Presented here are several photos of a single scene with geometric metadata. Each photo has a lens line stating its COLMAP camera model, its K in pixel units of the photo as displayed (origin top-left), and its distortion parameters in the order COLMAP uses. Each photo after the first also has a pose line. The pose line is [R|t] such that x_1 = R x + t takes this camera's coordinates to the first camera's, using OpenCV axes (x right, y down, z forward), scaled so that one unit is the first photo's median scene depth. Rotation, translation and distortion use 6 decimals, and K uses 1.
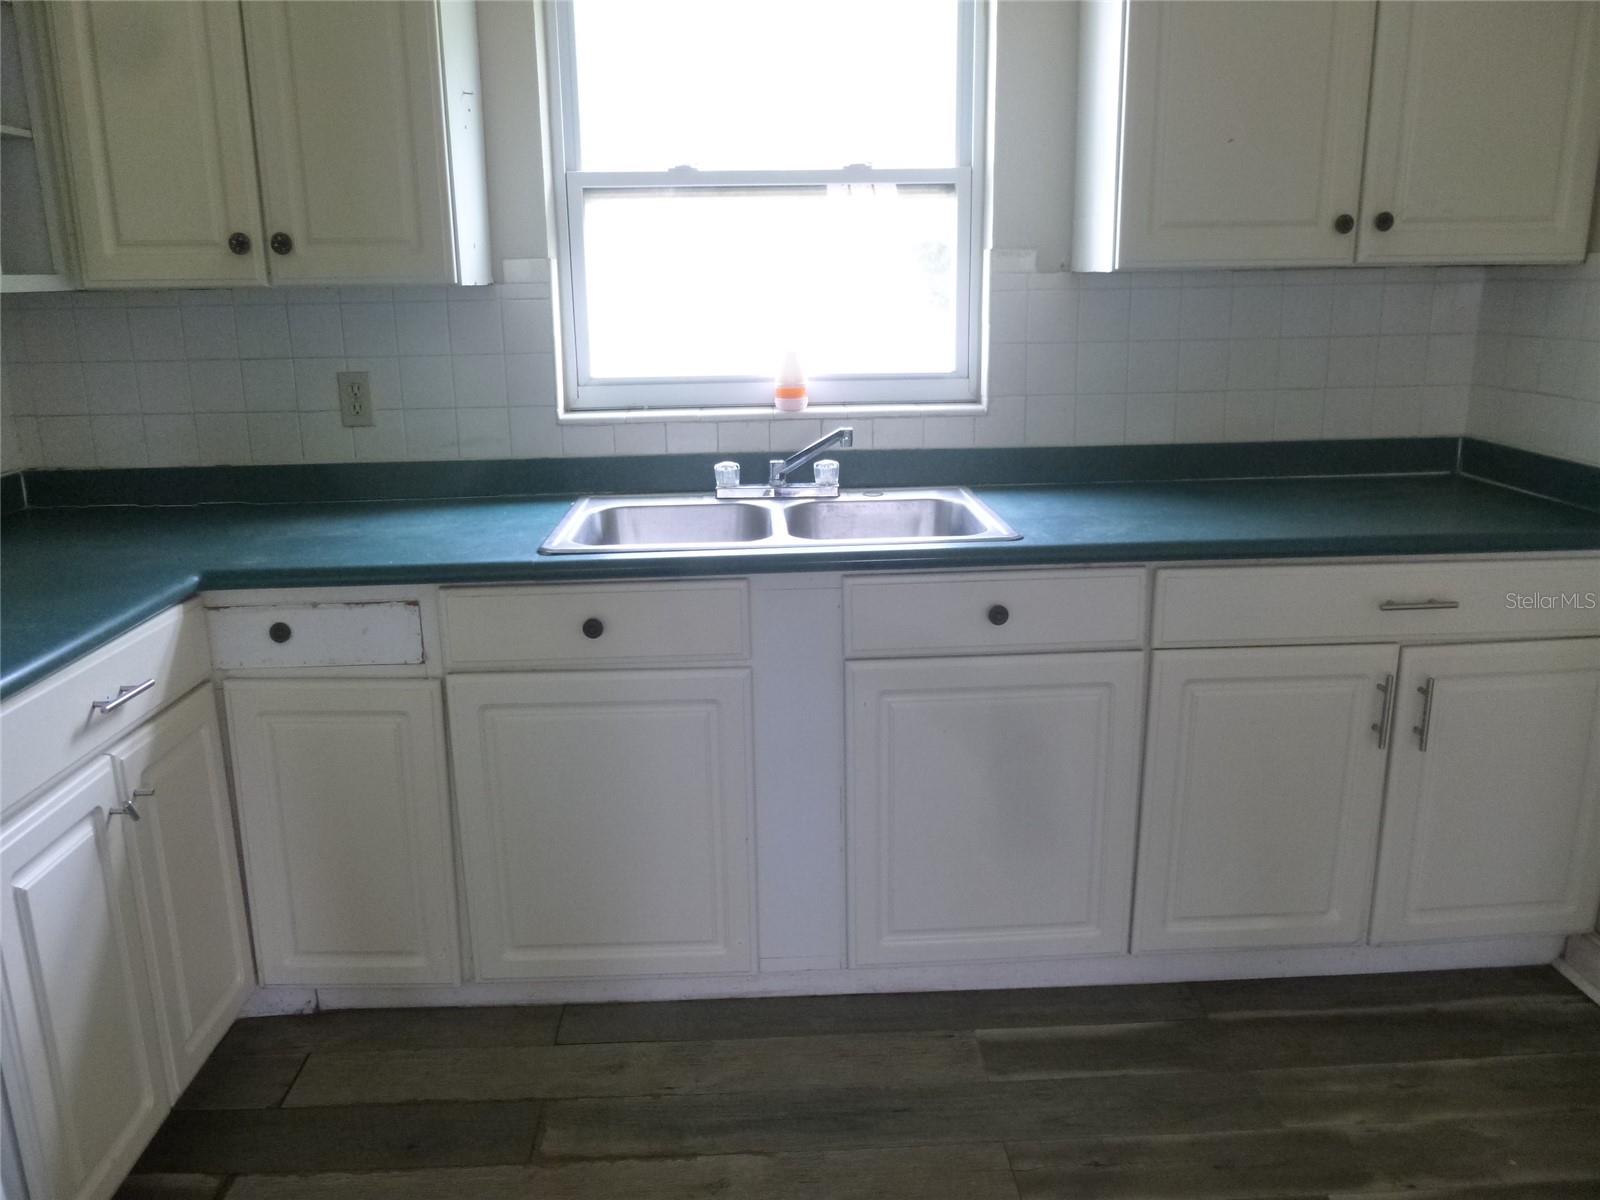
lens RADIAL K [[1202.1, 0, 804.0], [0, 1202.1, 602.9], [0, 0, 1]] dist [-0.066009, 0.031283]
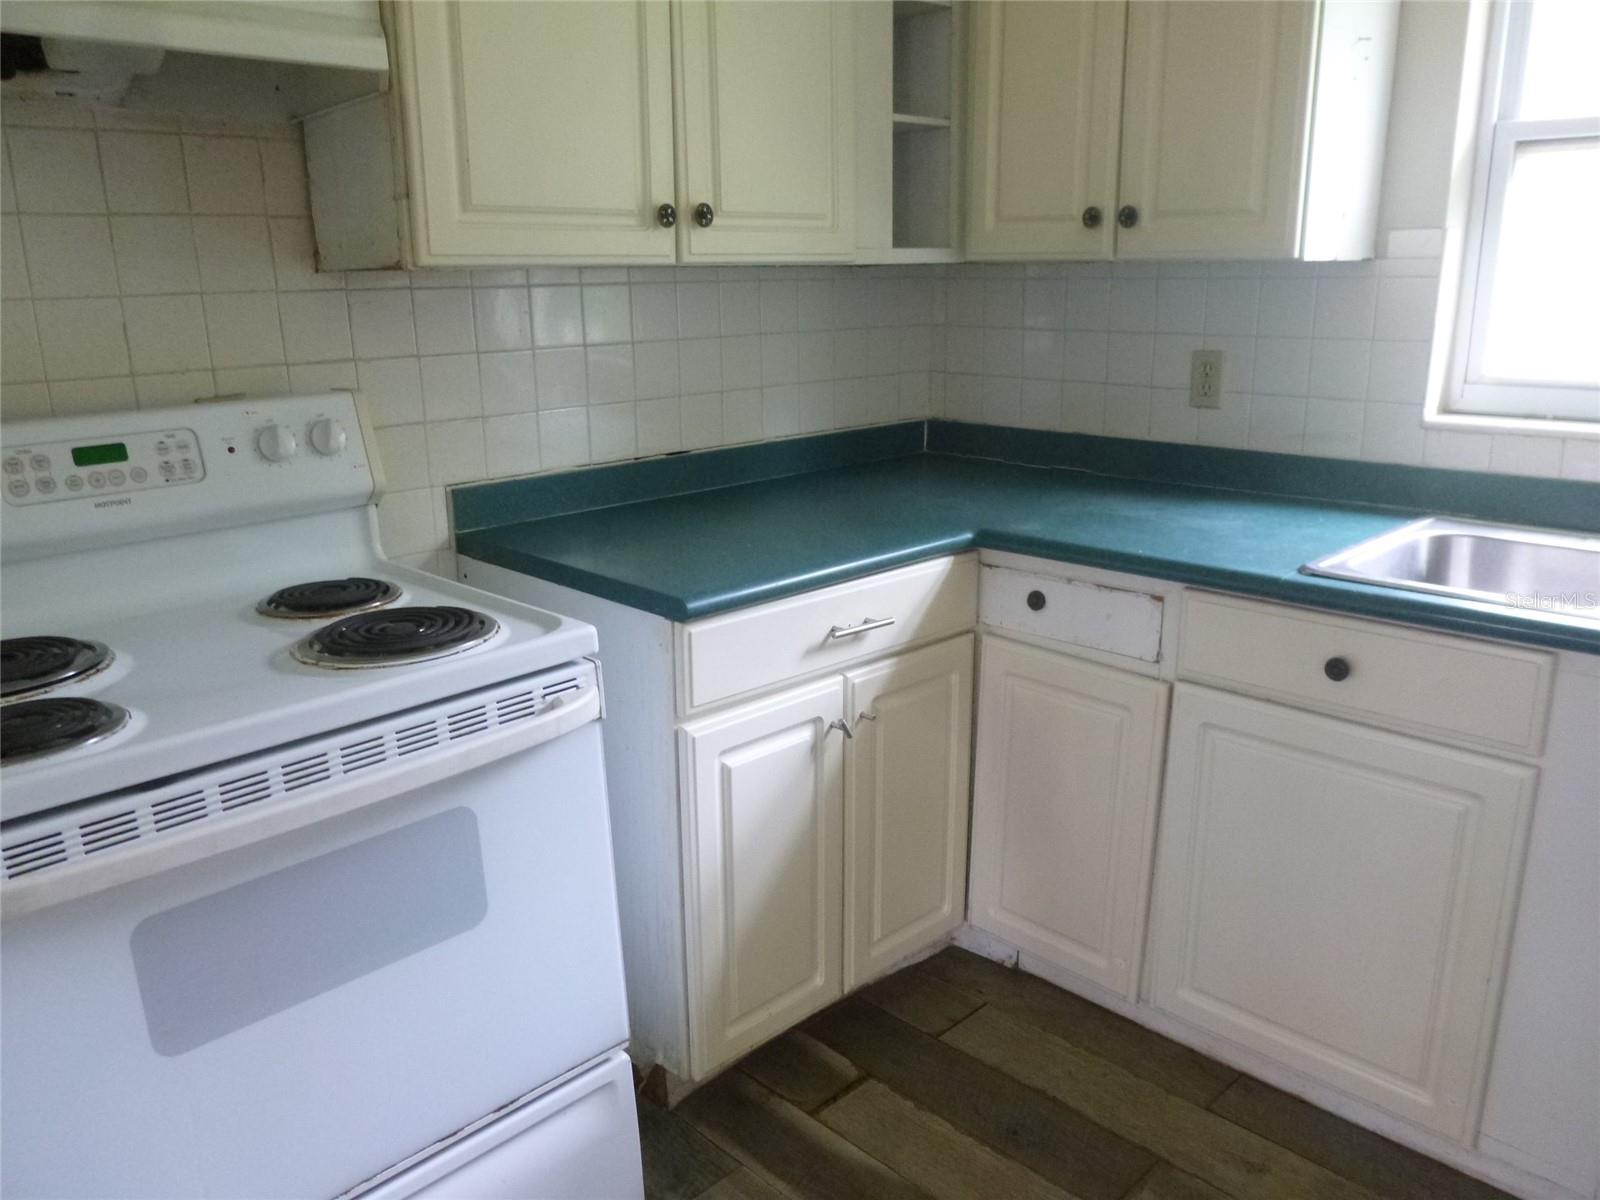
lens RADIAL K [[1202.1, 0, 804.0], [0, 1202.1, 602.9], [0, 0, 1]] dist [-0.066009, 0.031283]
pose [[0.660833, 0.197375, -0.724115, 0.170768], [-0.182138, 0.978134, 0.100393, -0.039747], [0.728097, 0.065546, 0.682333, 0.150692]]
